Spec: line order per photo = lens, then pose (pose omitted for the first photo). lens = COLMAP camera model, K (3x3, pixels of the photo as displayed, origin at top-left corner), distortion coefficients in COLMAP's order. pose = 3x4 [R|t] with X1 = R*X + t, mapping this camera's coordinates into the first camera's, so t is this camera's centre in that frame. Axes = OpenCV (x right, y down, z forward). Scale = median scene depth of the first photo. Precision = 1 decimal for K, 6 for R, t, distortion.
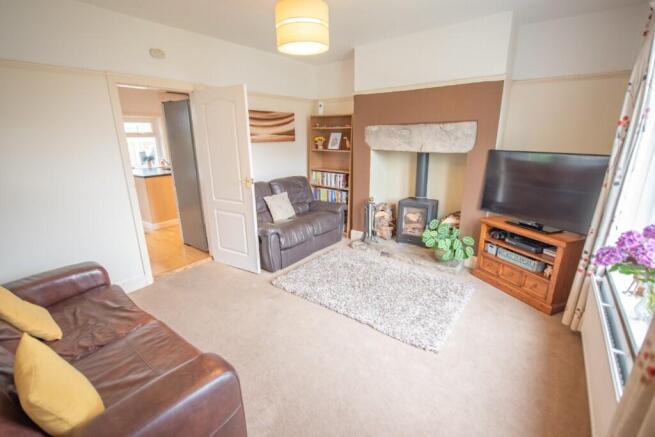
lens RADIAL K [[301.9, 0, 329.7], [0, 301.9, 220.6], [0, 0, 1]] dist [-0.000827, -0.000949]
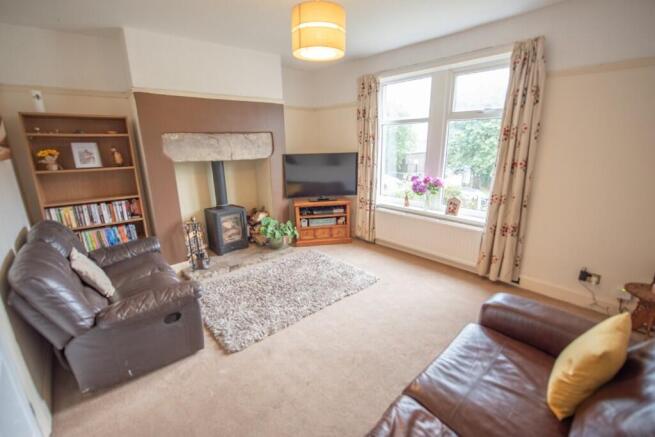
lens RADIAL K [[286.9, 0, 328.7], [0, 286.9, 219.7], [0, 0, 1]] dist [-0.003928, -0.000584]
pose [[0.184833, -0.253440, 0.949529, -0.583018], [0.282561, 0.939085, 0.195650, -0.123116], [-0.941274, 0.232137, 0.245186, 0.451988]]
